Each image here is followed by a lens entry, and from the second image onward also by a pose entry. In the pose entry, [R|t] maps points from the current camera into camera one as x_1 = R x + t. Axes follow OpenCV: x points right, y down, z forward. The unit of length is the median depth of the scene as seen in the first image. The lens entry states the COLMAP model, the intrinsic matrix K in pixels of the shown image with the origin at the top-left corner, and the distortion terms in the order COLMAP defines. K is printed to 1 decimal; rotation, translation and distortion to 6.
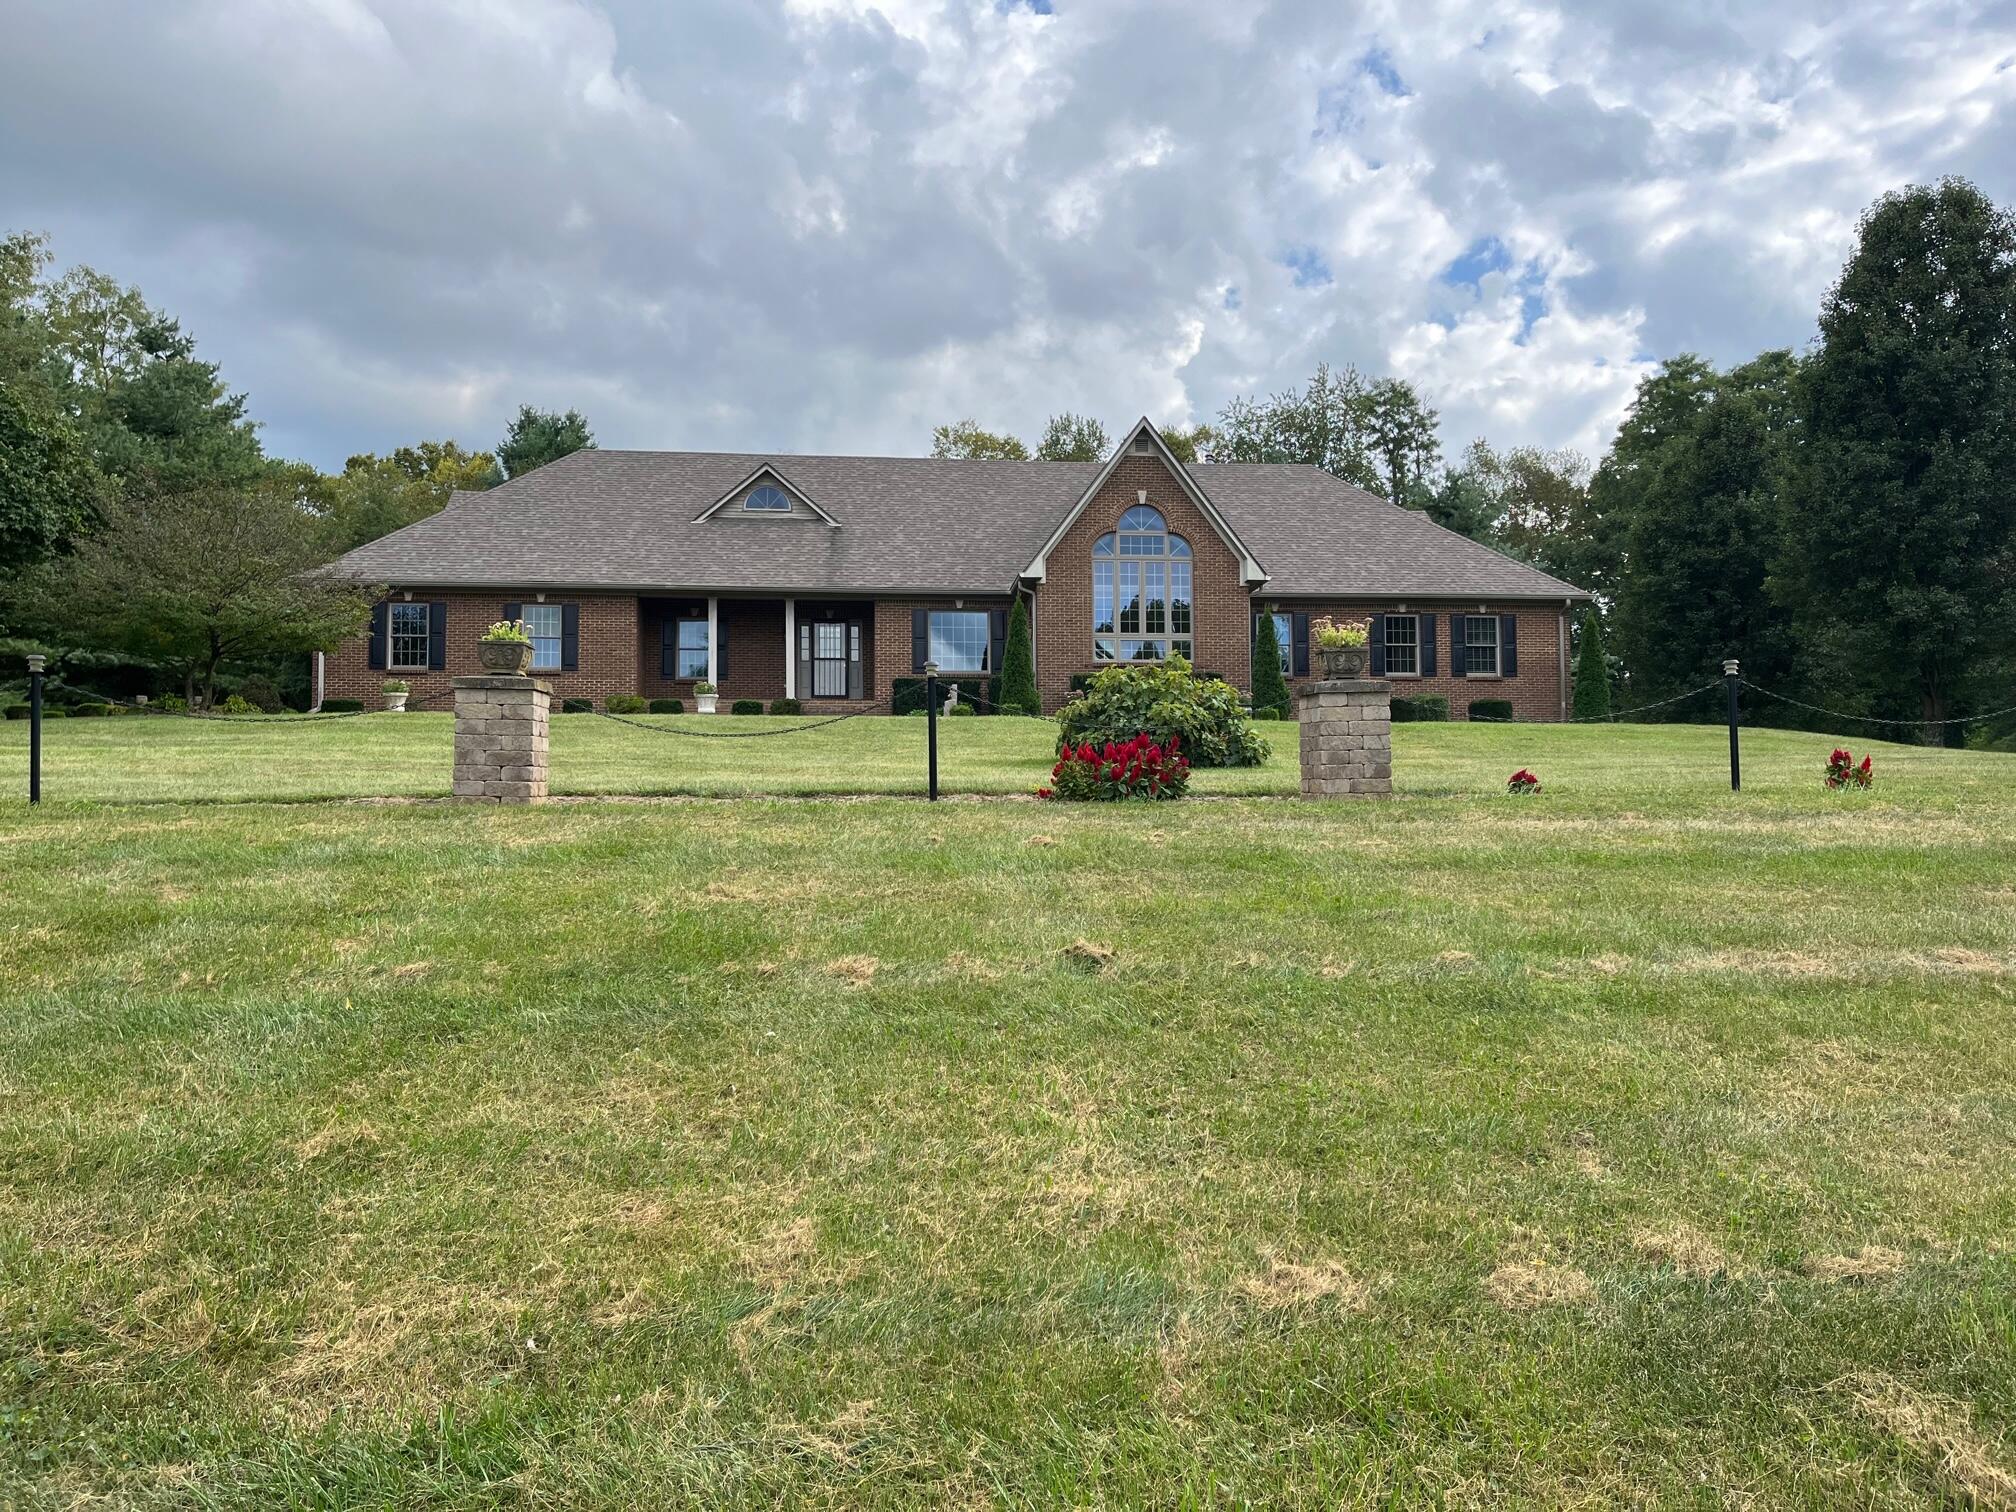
lens RADIAL K [[1503.8, 0, 1008.0], [0, 1503.8, 756.0], [0, 0, 1]] dist [0.023916, -0.003011]
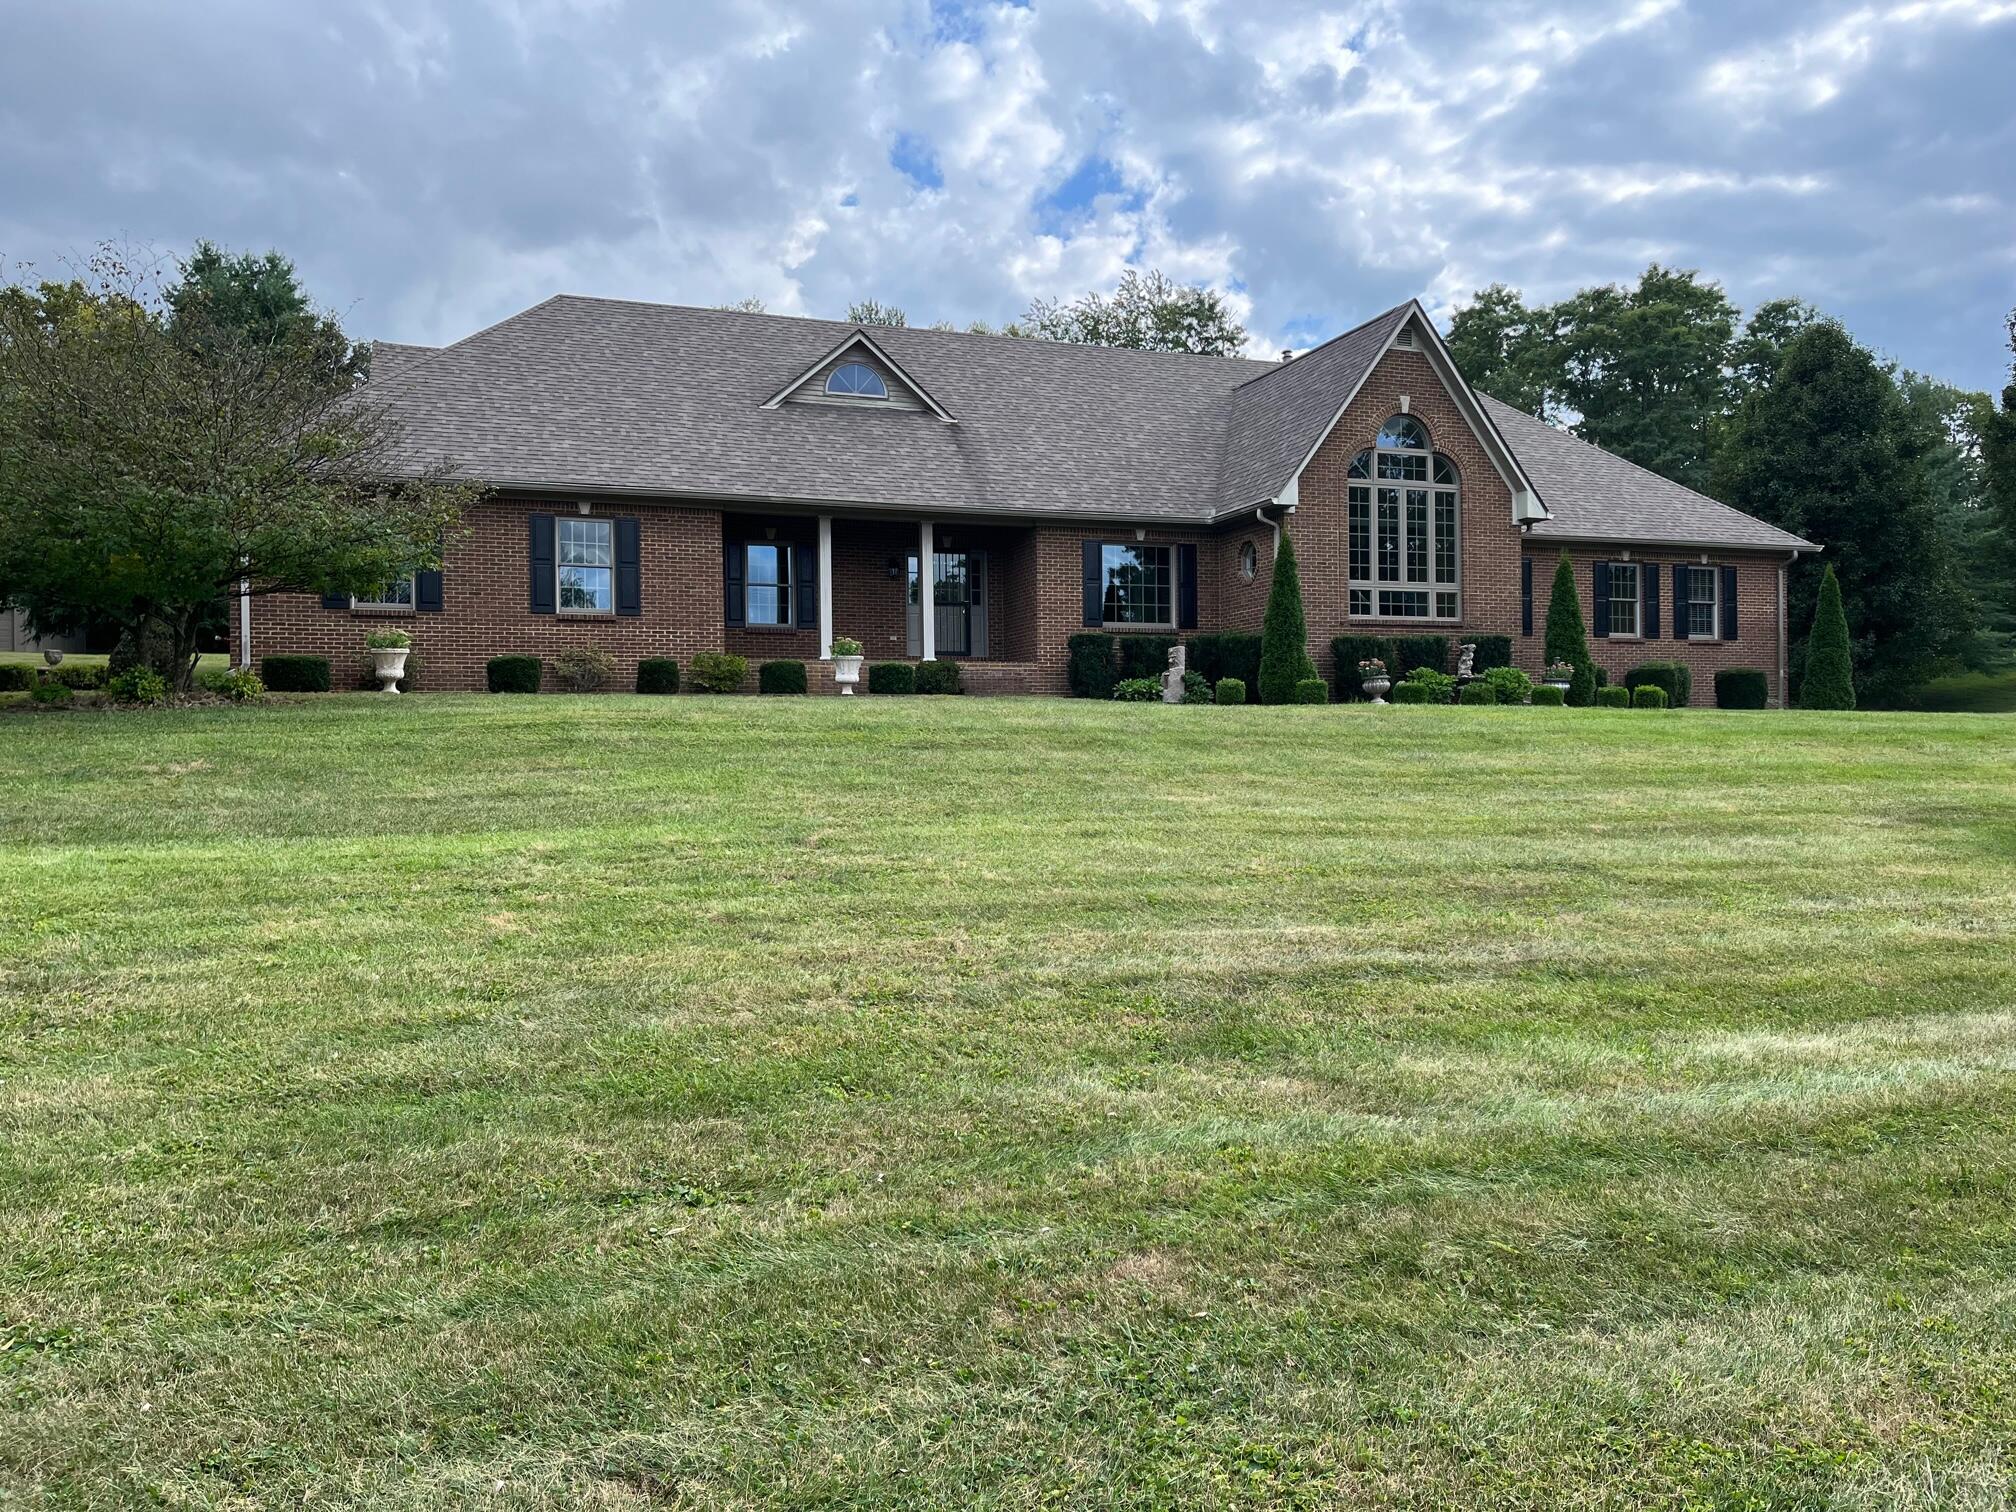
lens RADIAL K [[1564.8, 0, 1007.2], [0, 1564.8, 705.0], [0, 0, 1]] dist [0.020167, 0.000730]
pose [[0.968342, 0.004225, 0.249590, -0.281156], [-0.009251, 0.999777, 0.018964, -0.029357], [-0.249455, -0.020673, 0.968166, 0.249719]]
